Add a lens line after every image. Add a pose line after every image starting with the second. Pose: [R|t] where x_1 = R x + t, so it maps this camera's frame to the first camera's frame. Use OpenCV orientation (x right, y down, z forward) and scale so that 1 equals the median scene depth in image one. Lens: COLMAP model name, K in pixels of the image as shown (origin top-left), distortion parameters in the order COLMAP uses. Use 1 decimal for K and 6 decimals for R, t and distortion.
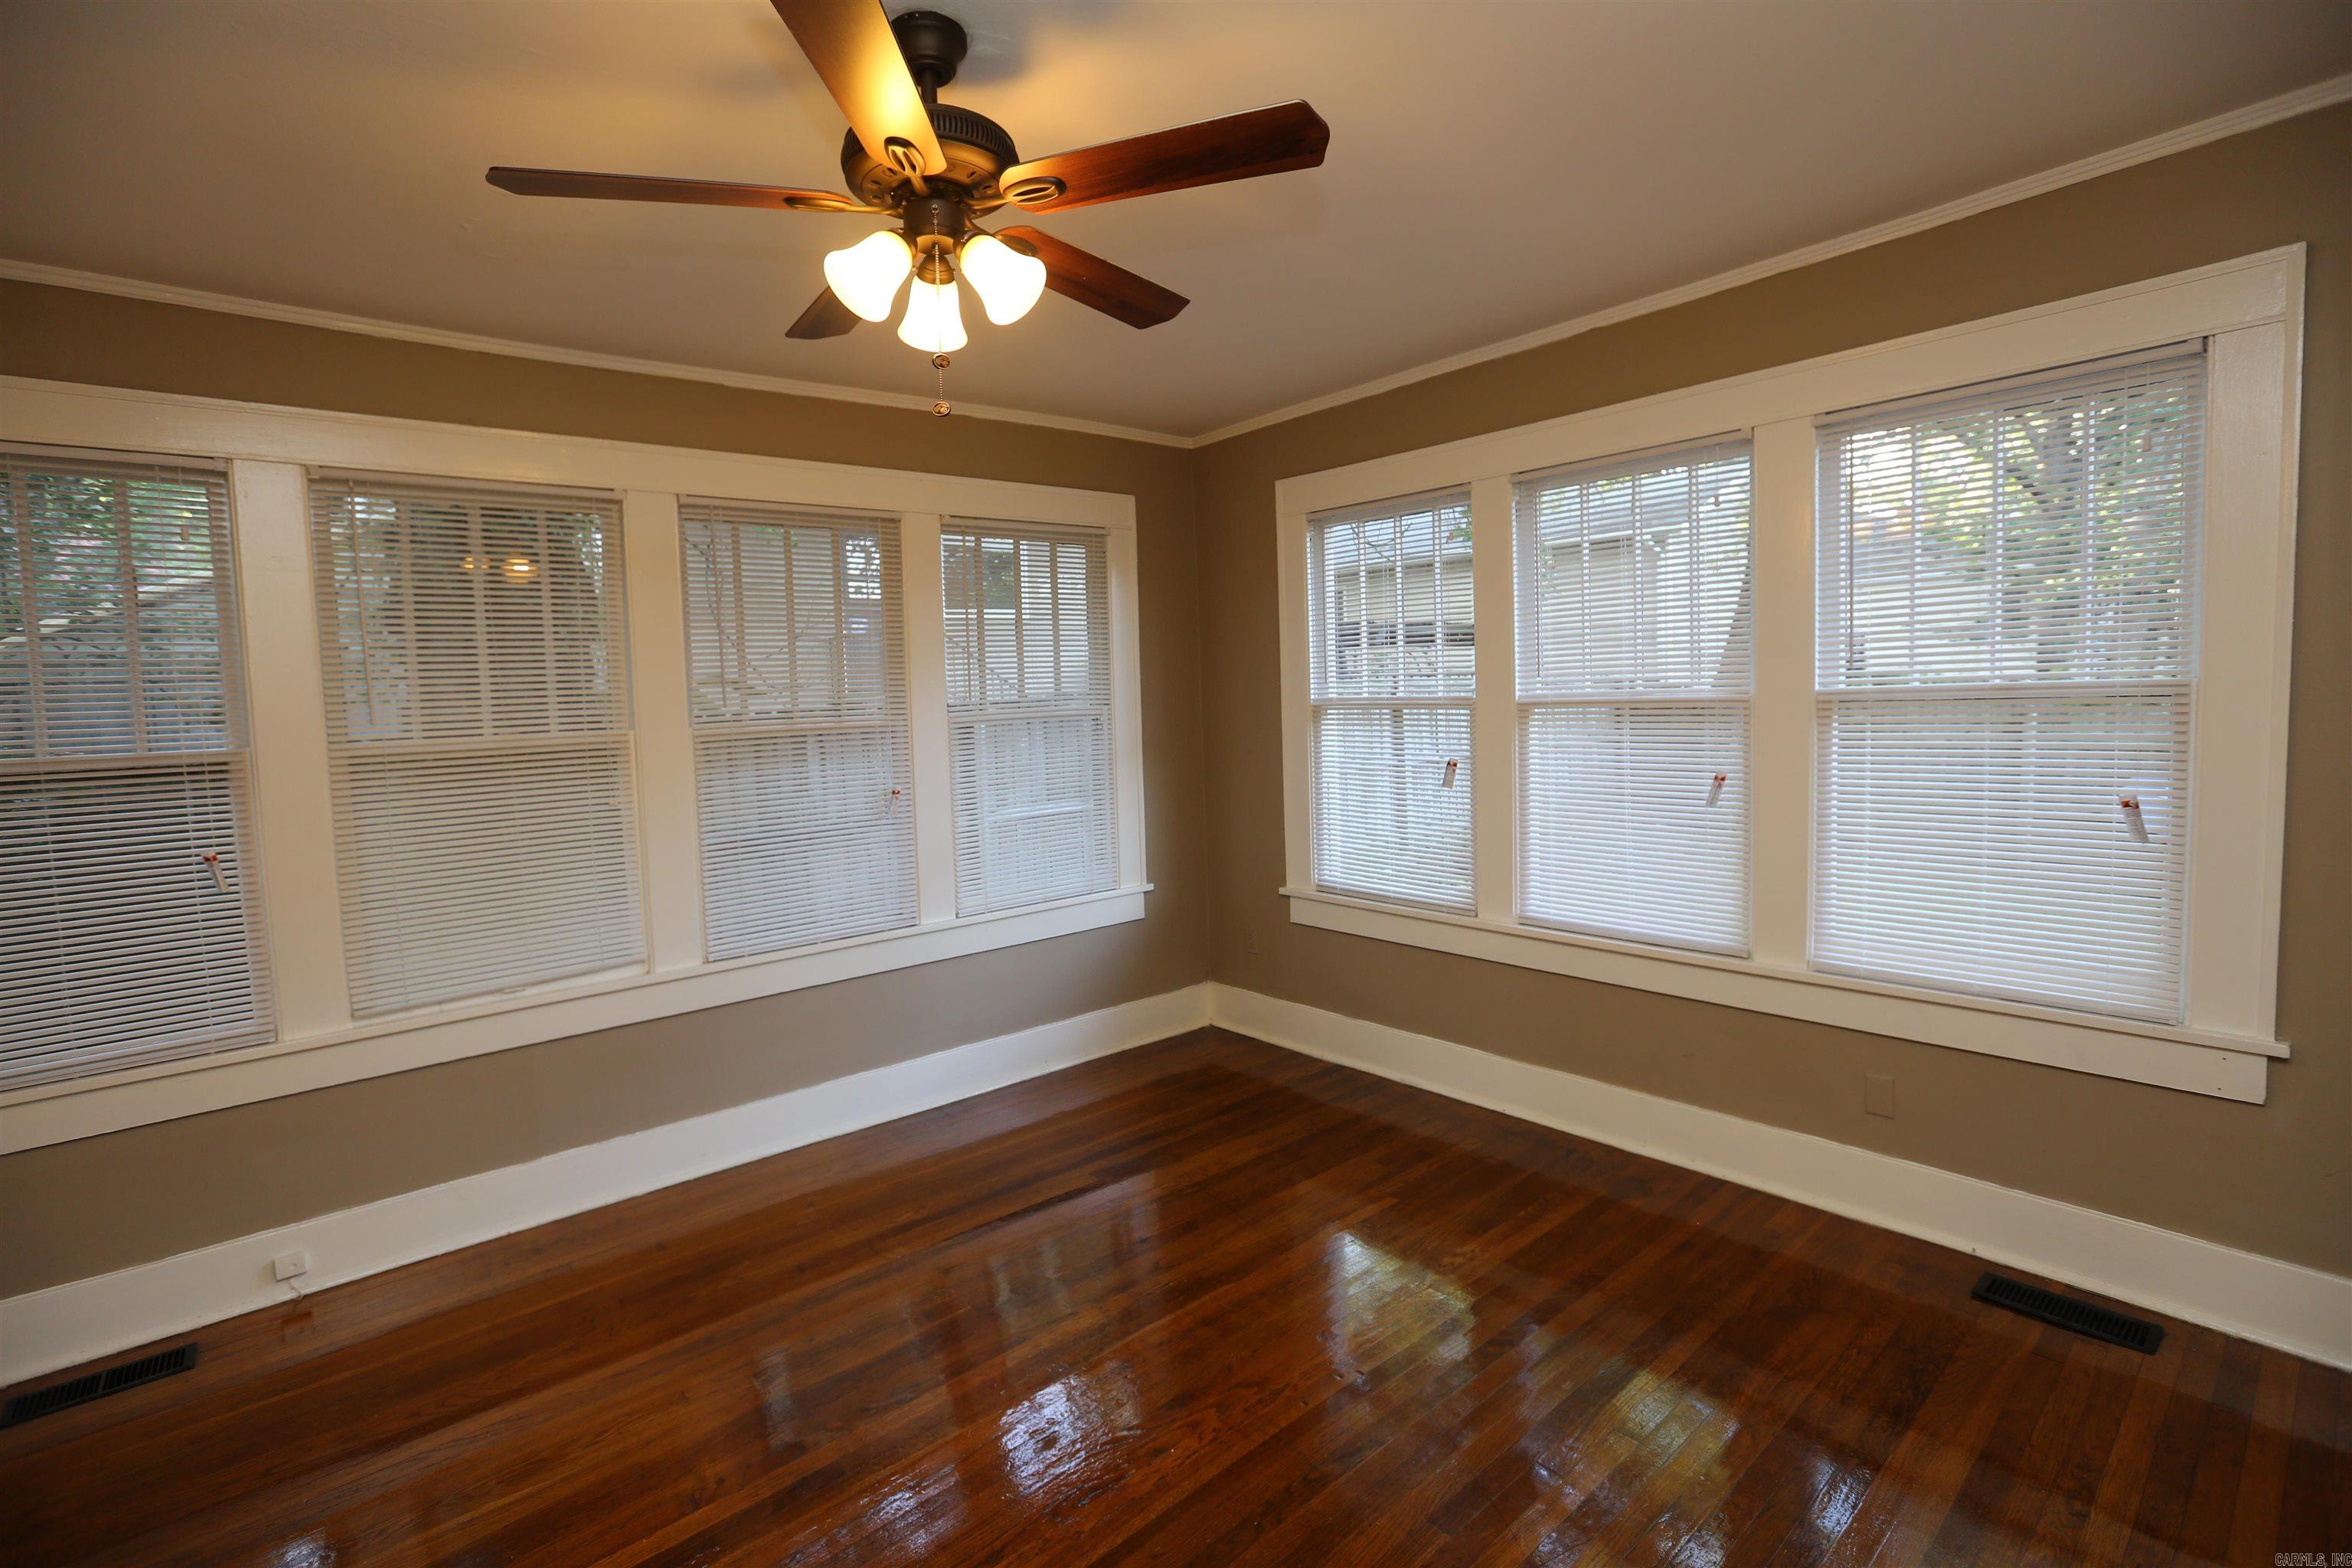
lens RADIAL K [[1063.3, 0, 1173.0], [0, 1063.3, 774.2], [0, 0, 1]] dist [-0.052502, 0.016605]
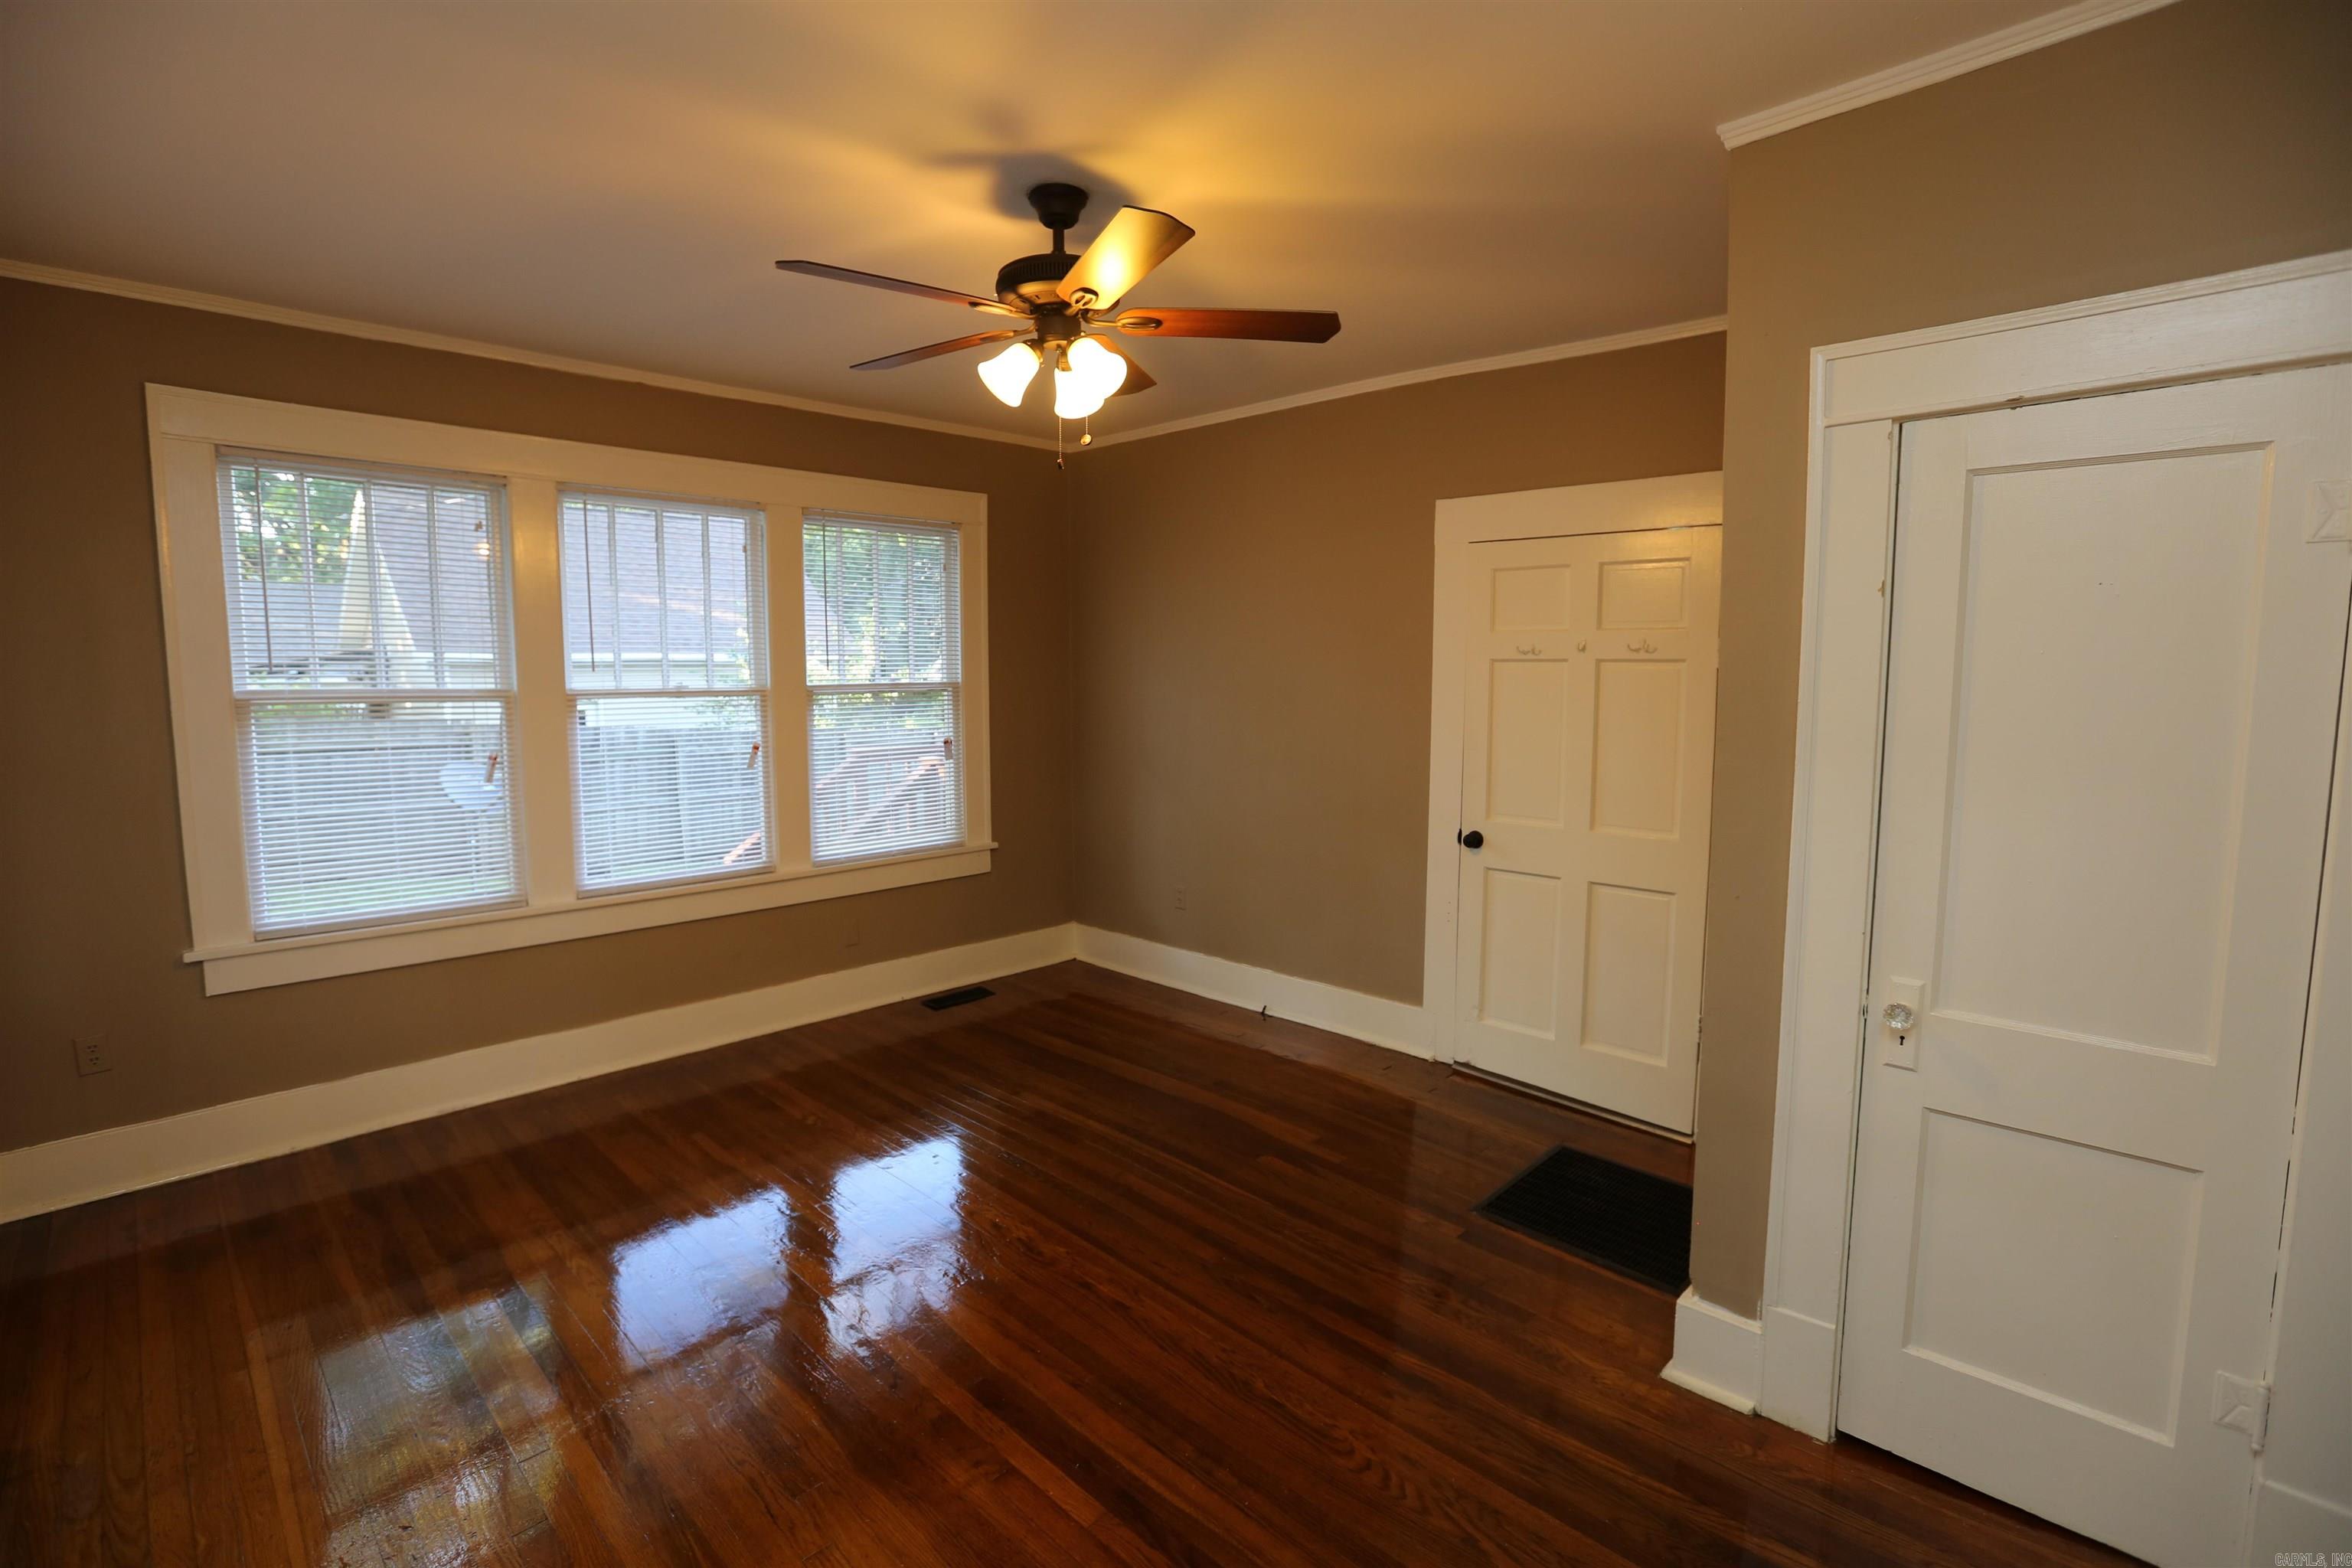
lens RADIAL K [[1063.3, 0, 1173.0], [0, 1063.3, 774.2], [0, 0, 1]] dist [-0.052502, 0.016605]
pose [[-0.090053, -0.057787, 0.994259, -0.904438], [0.077267, 0.994901, 0.064823, -0.009078], [-0.992935, 0.082661, -0.085129, 0.550279]]
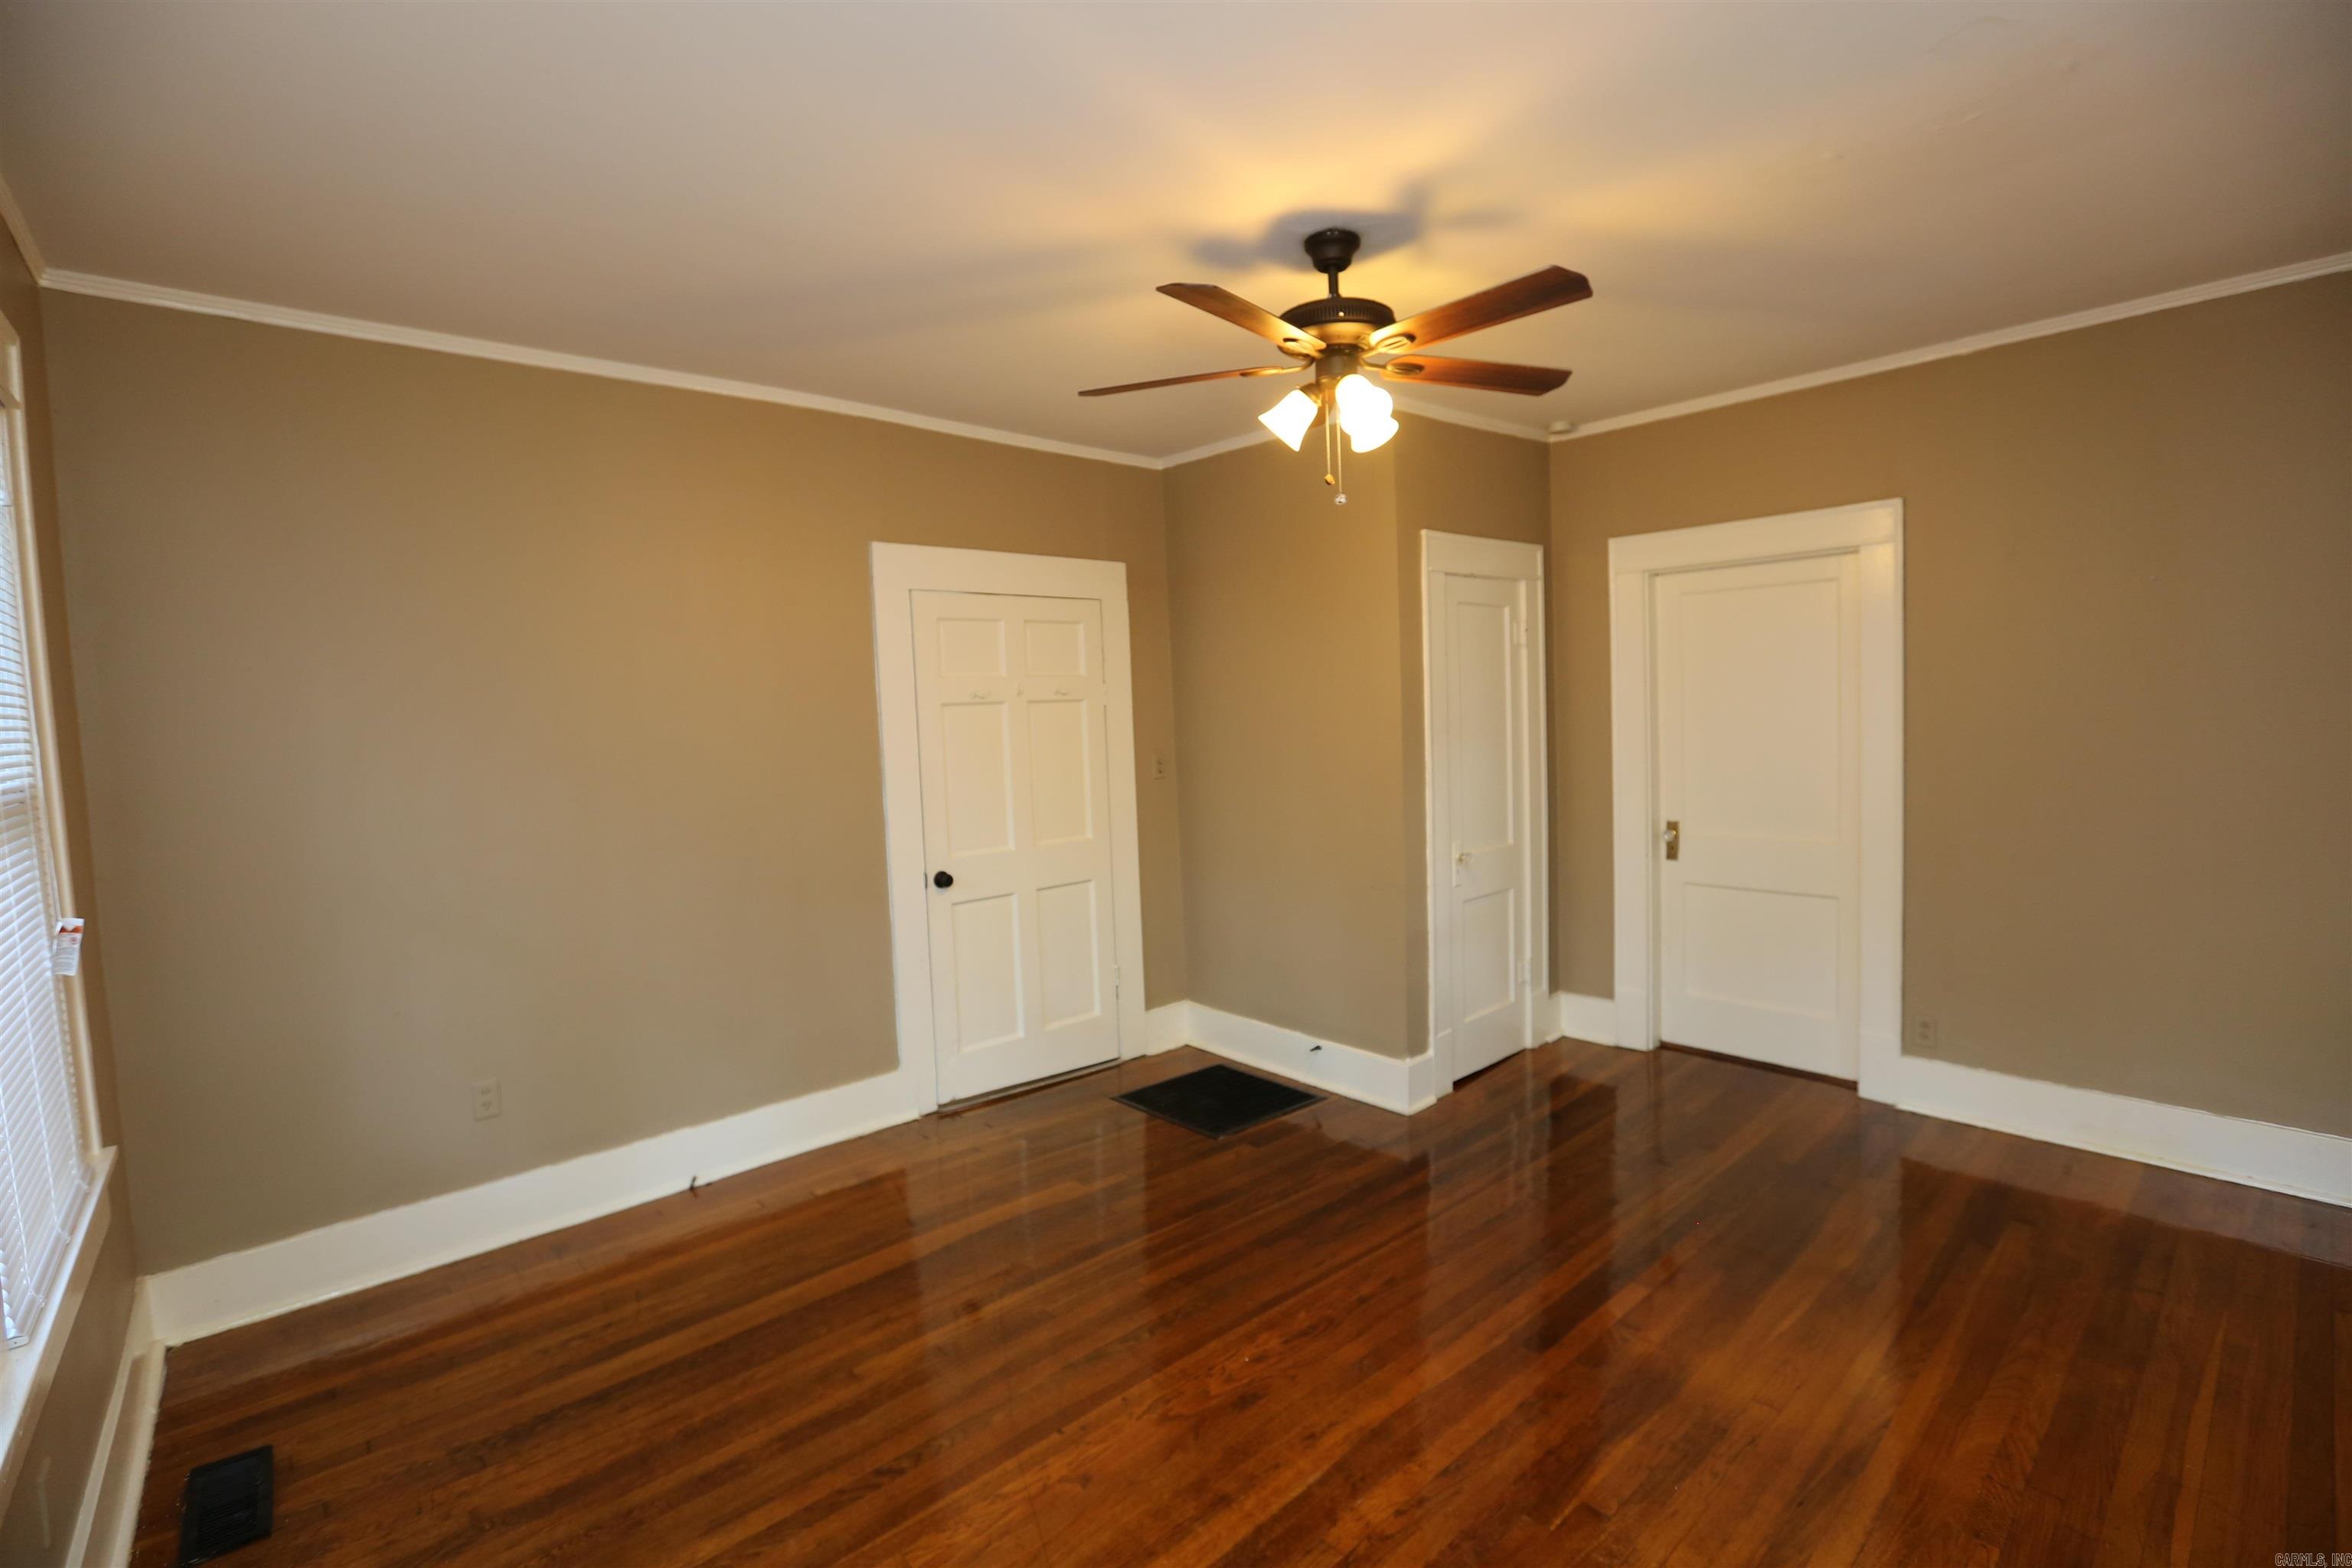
lens RADIAL K [[1057.1, 0, 1172.6], [0, 1057.1, 771.7], [0, 0, 1]] dist [-0.052179, 0.015162]
pose [[-0.996845, 0.078118, -0.014041, 0.030891], [0.075490, 0.987798, 0.136224, -0.105033], [0.024512, 0.134735, -0.990578, 1.348946]]
